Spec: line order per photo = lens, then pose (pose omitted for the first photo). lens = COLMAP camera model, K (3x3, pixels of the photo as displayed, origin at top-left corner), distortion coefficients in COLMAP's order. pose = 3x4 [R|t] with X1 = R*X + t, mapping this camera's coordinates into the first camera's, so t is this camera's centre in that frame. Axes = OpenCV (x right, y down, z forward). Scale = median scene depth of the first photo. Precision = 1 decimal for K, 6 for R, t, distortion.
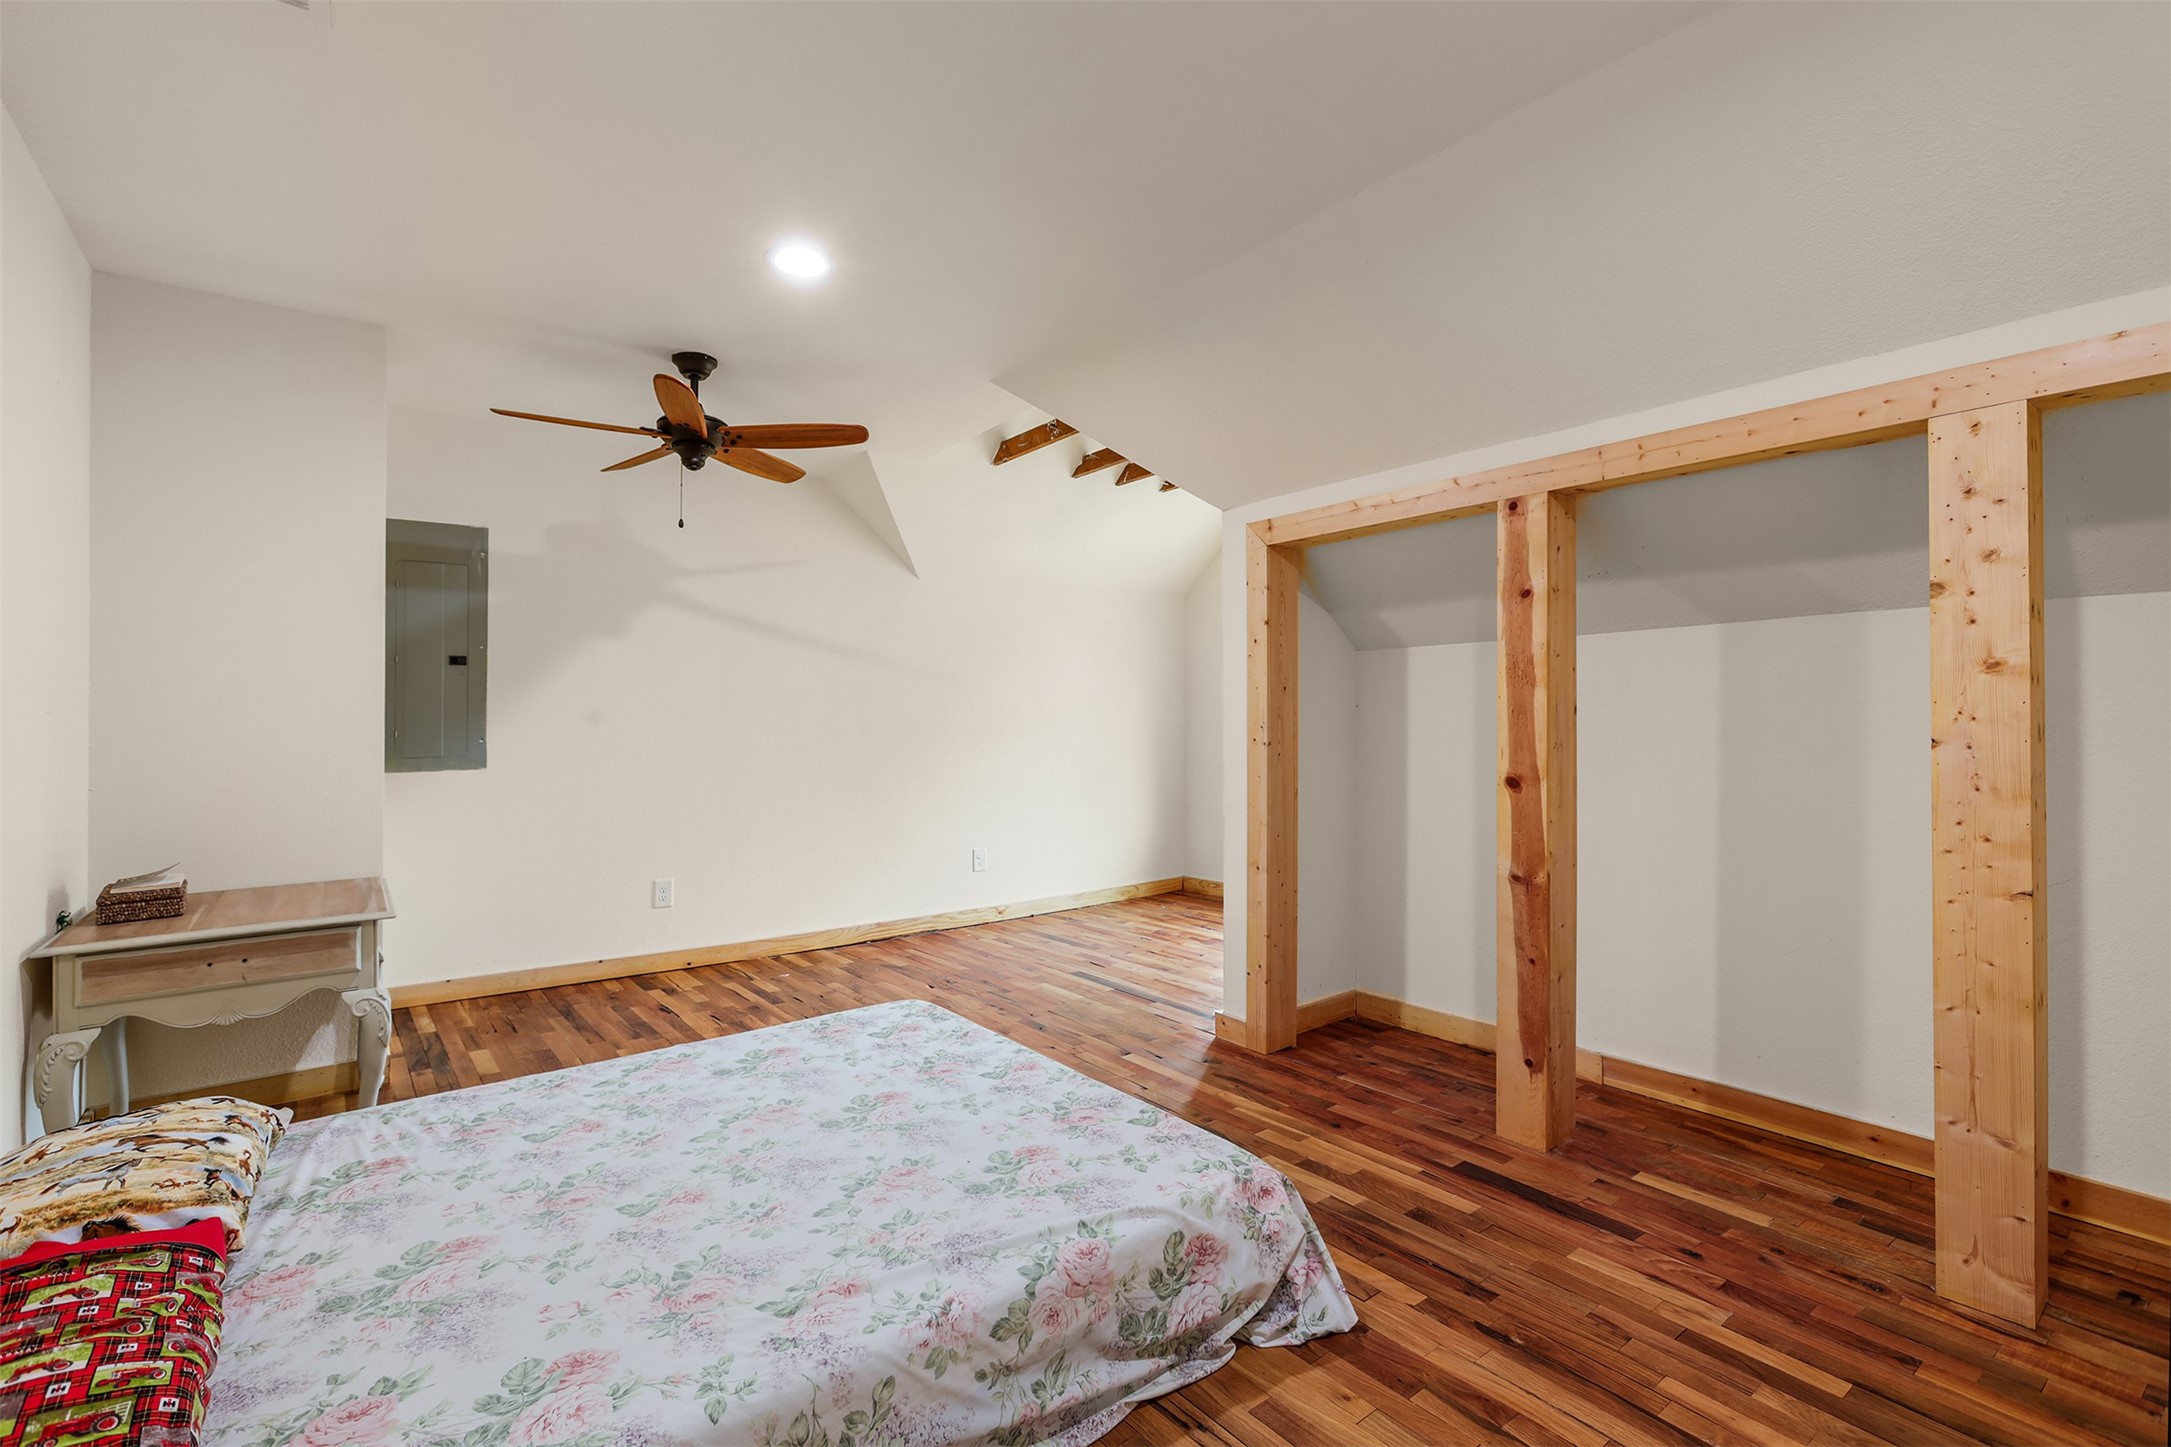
lens RADIAL K [[989.7, 0, 1087.1], [0, 989.7, 716.9], [0, 0, 1]] dist [0.004600, -0.000795]
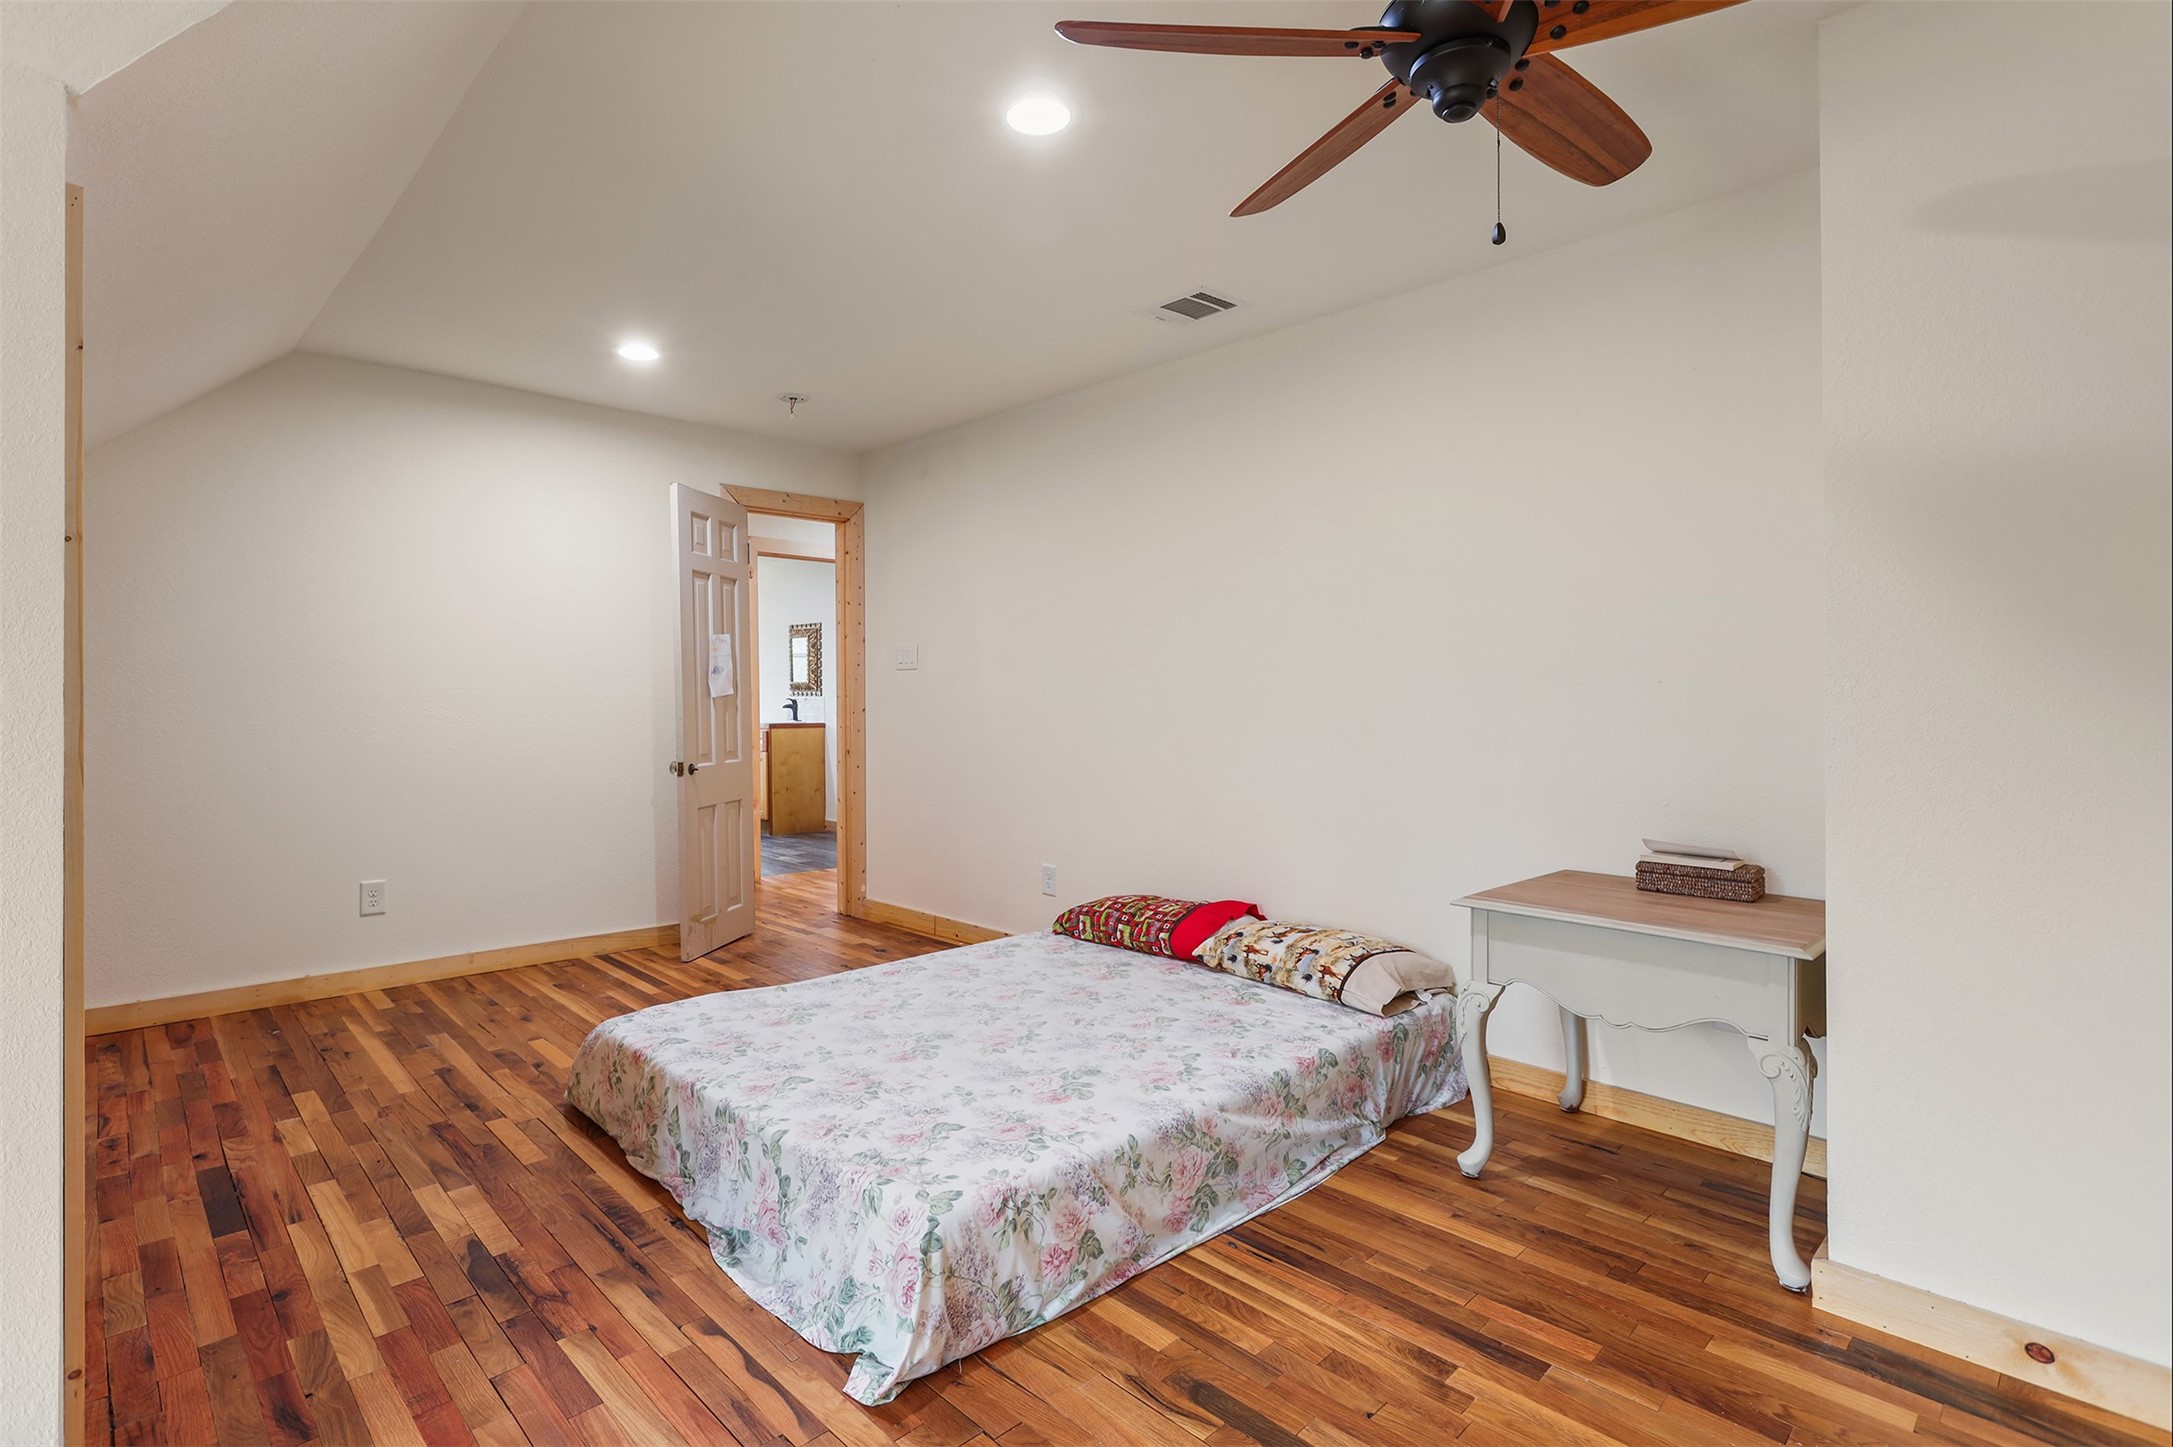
lens RADIAL K [[1080.8, 0, 1083.9], [0, 1080.8, 716.4], [0, 0, 1]] dist [0.006250, 0.005363]
pose [[-0.993792, 0.009381, -0.110856, -0.273882], [0.006513, 0.999635, 0.026213, -0.007594], [0.111061, 0.025328, -0.993491, 2.211656]]
